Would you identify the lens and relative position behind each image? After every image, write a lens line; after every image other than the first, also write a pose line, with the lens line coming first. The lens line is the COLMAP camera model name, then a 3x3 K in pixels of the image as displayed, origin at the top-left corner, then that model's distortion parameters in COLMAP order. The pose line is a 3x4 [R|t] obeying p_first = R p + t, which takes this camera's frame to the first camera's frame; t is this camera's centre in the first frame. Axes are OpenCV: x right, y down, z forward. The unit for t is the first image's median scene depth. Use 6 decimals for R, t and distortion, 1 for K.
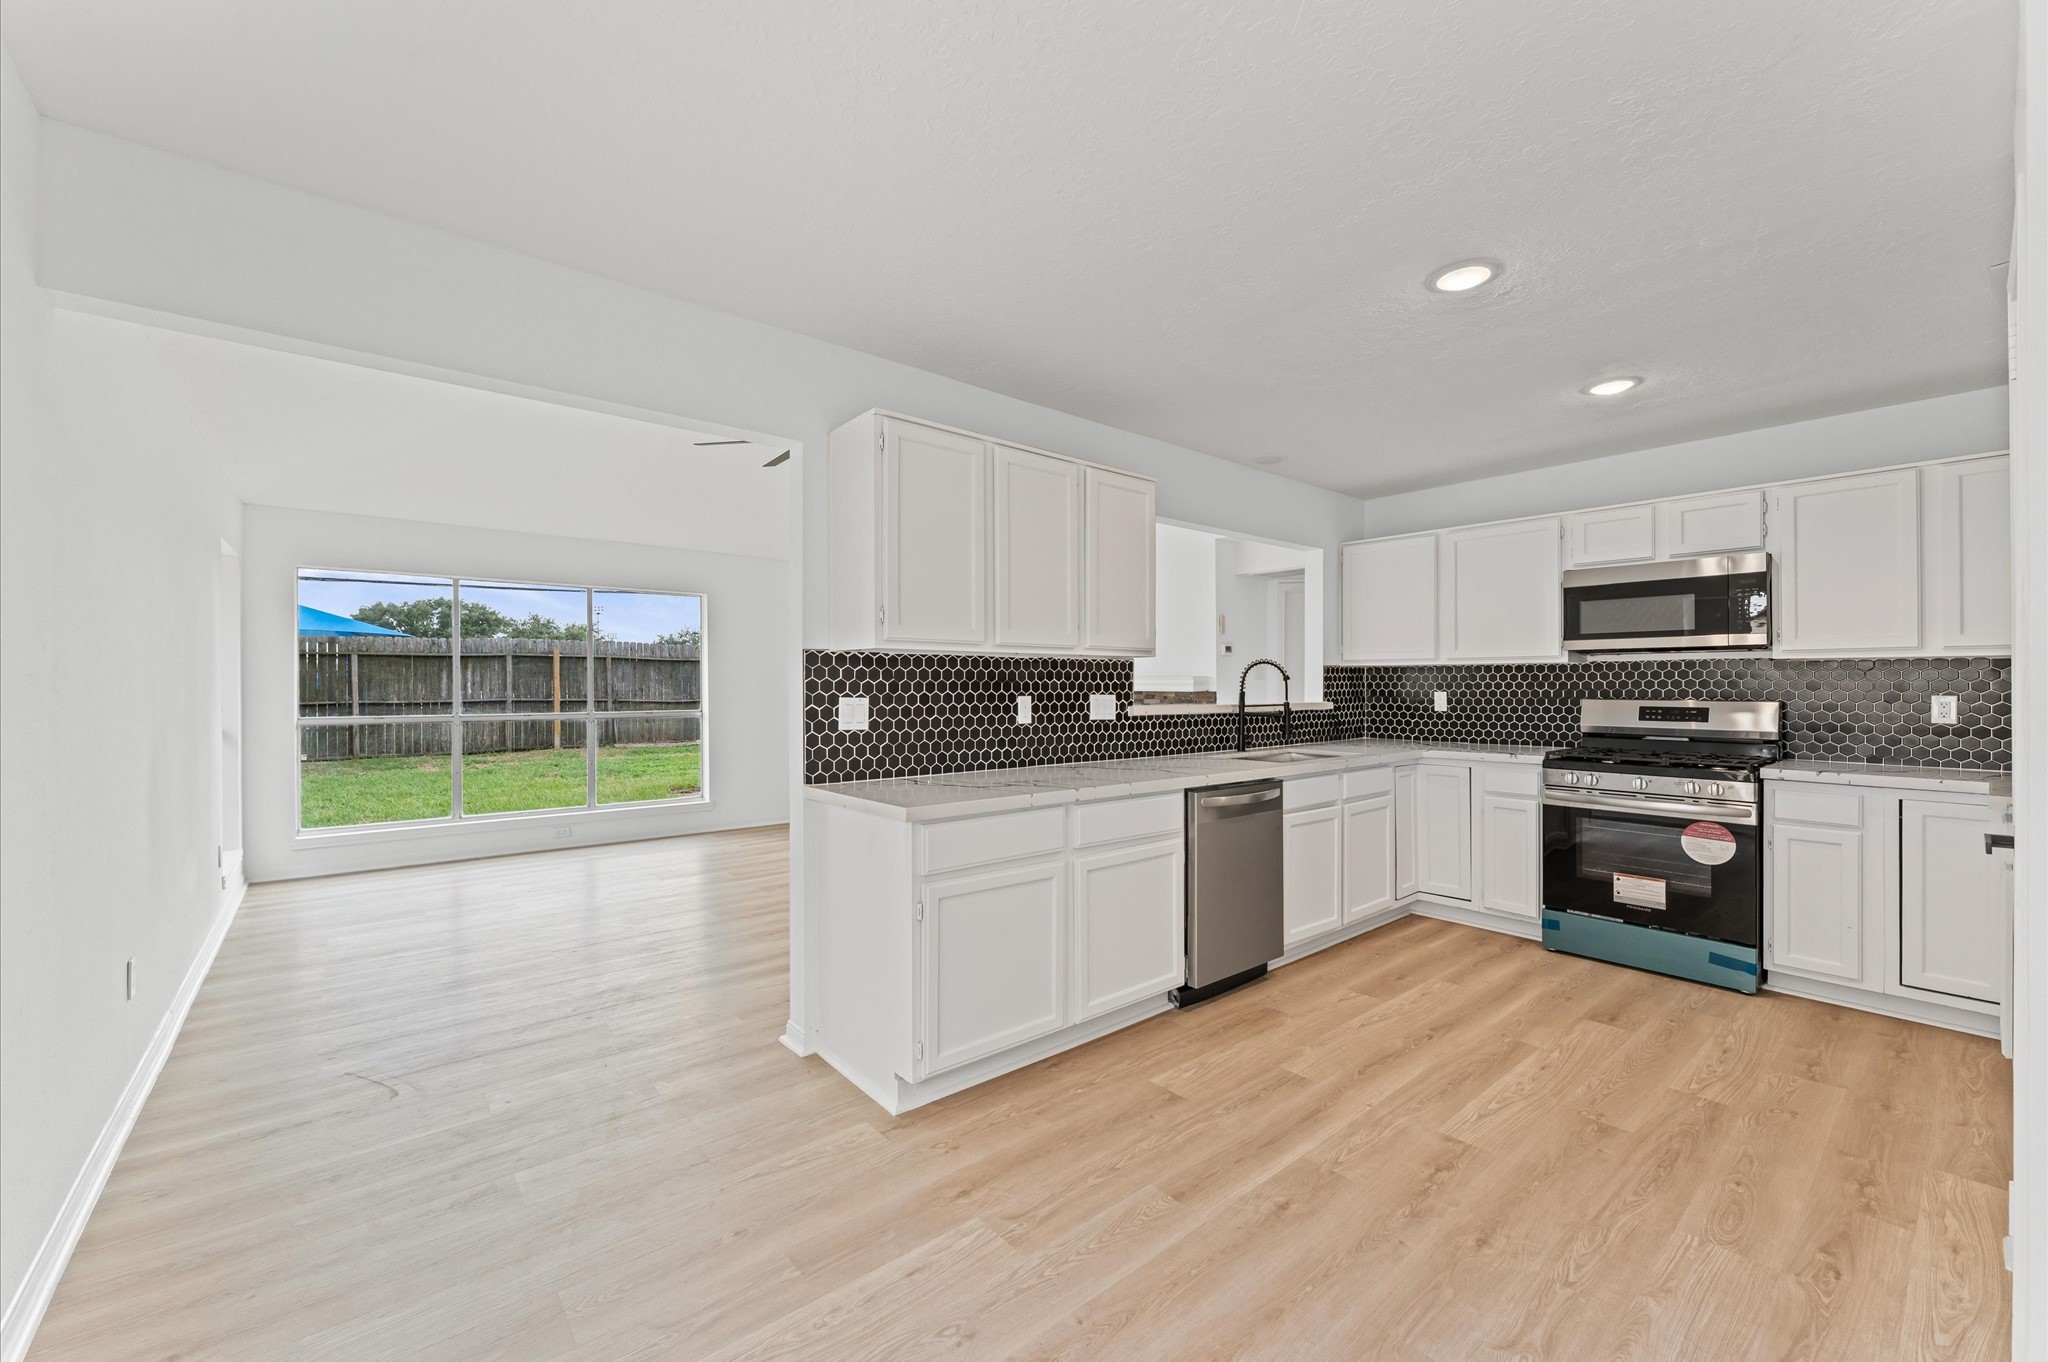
lens RADIAL K [[817.2, 0, 1024.8], [0, 817.2, 686.7], [0, 0, 1]] dist [-0.000410, -0.000026]
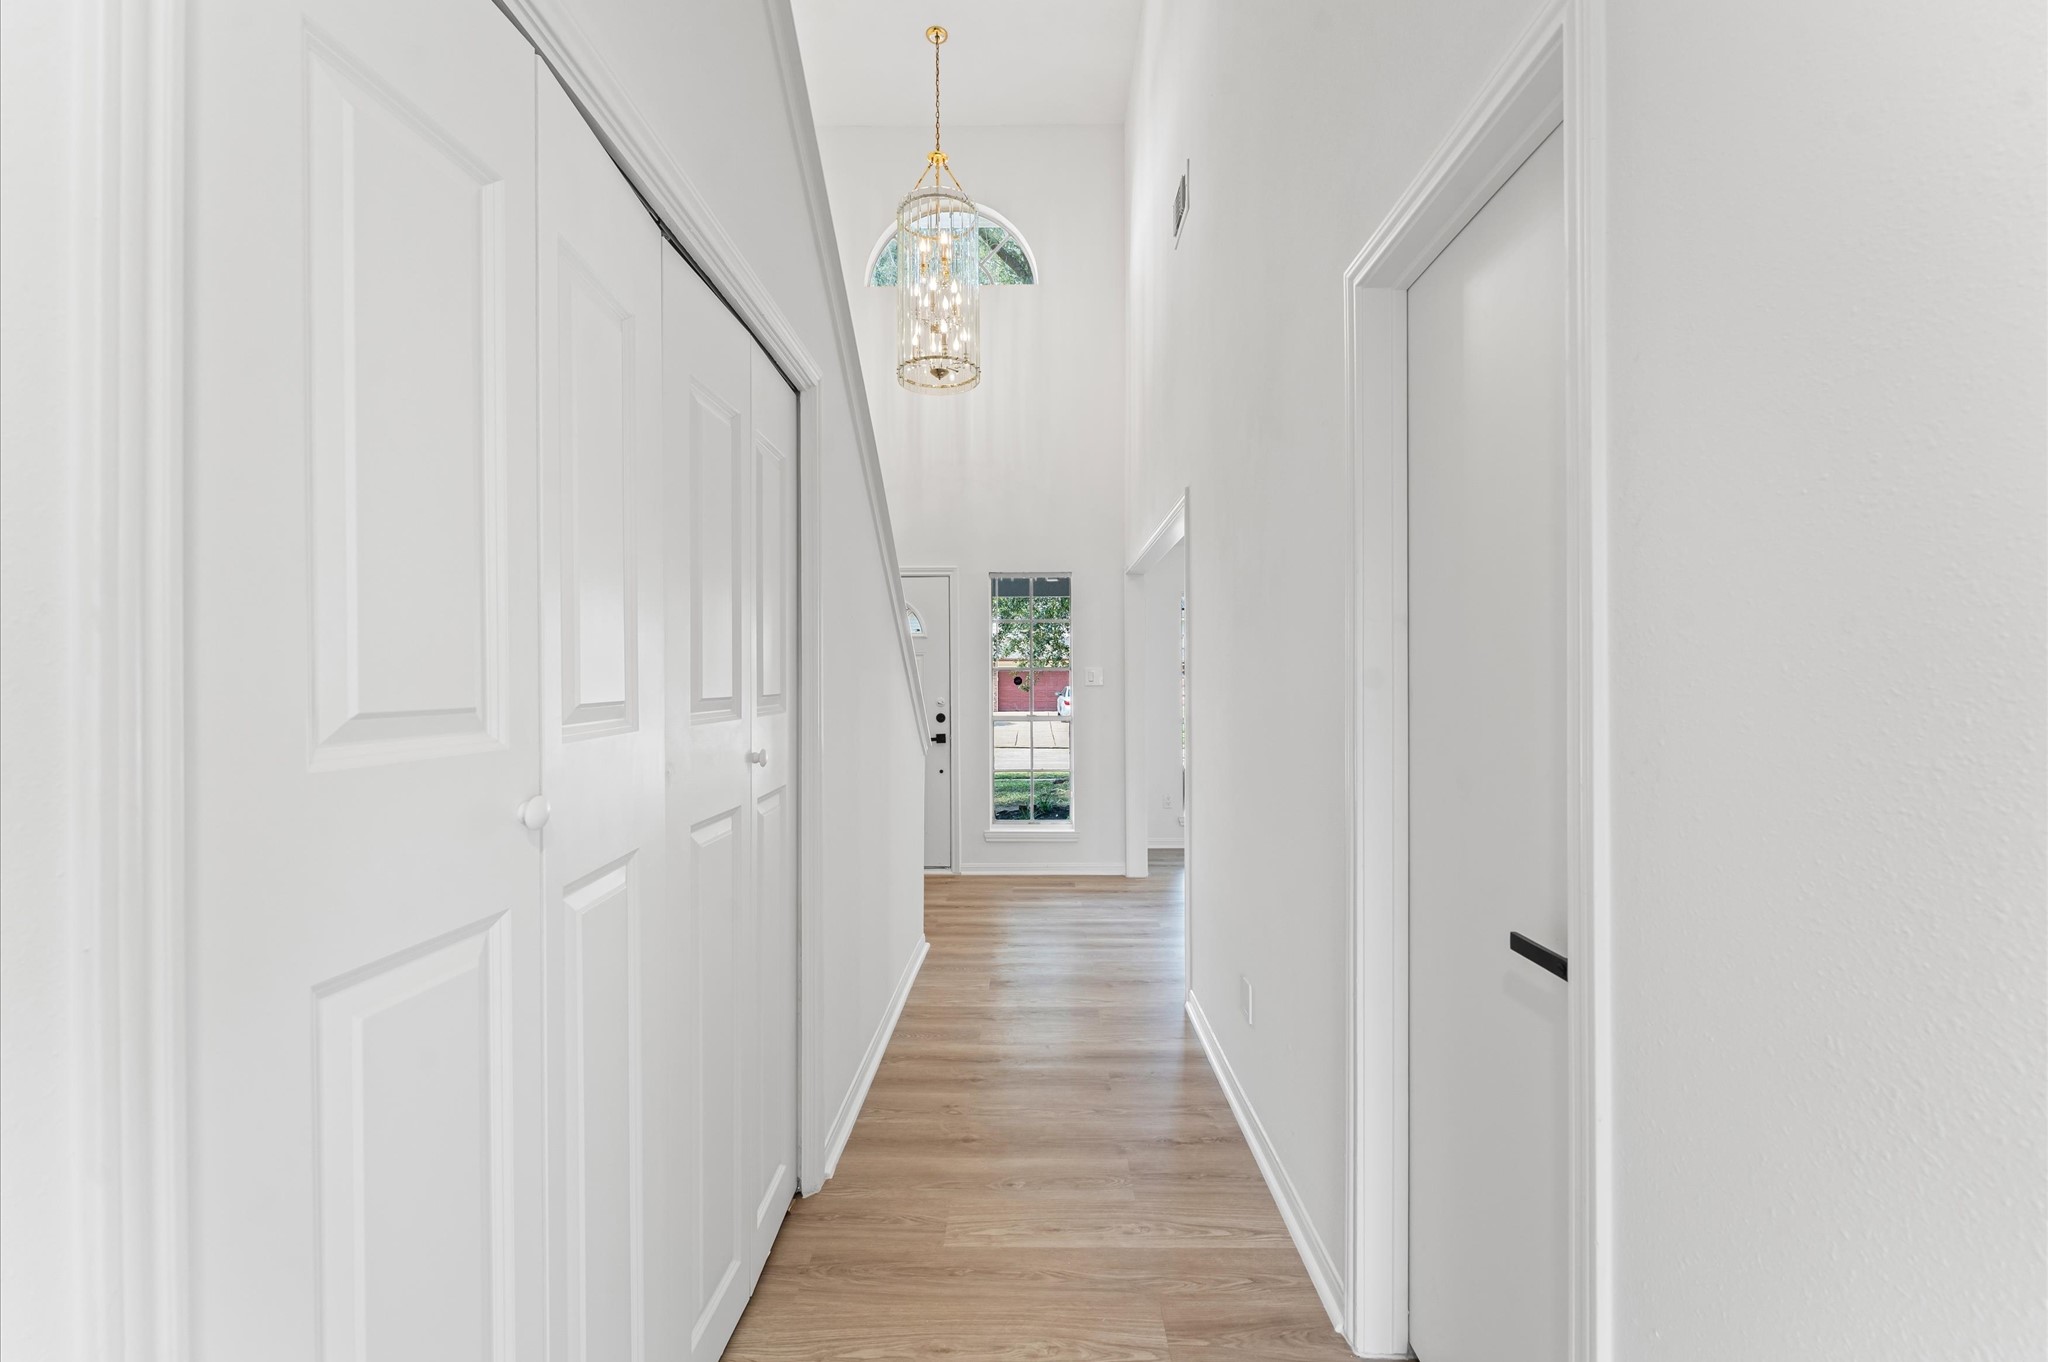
lens RADIAL K [[817.2, 0, 1023.4], [0, 817.2, 687.0], [0, 0, 1]] dist [-0.000410, -0.000026]
pose [[-0.755549, 0.006079, 0.655064, -0.869845], [0.003611, 0.999980, -0.005116, -0.020937], [-0.655082, -0.001500, -0.755556, 1.936628]]
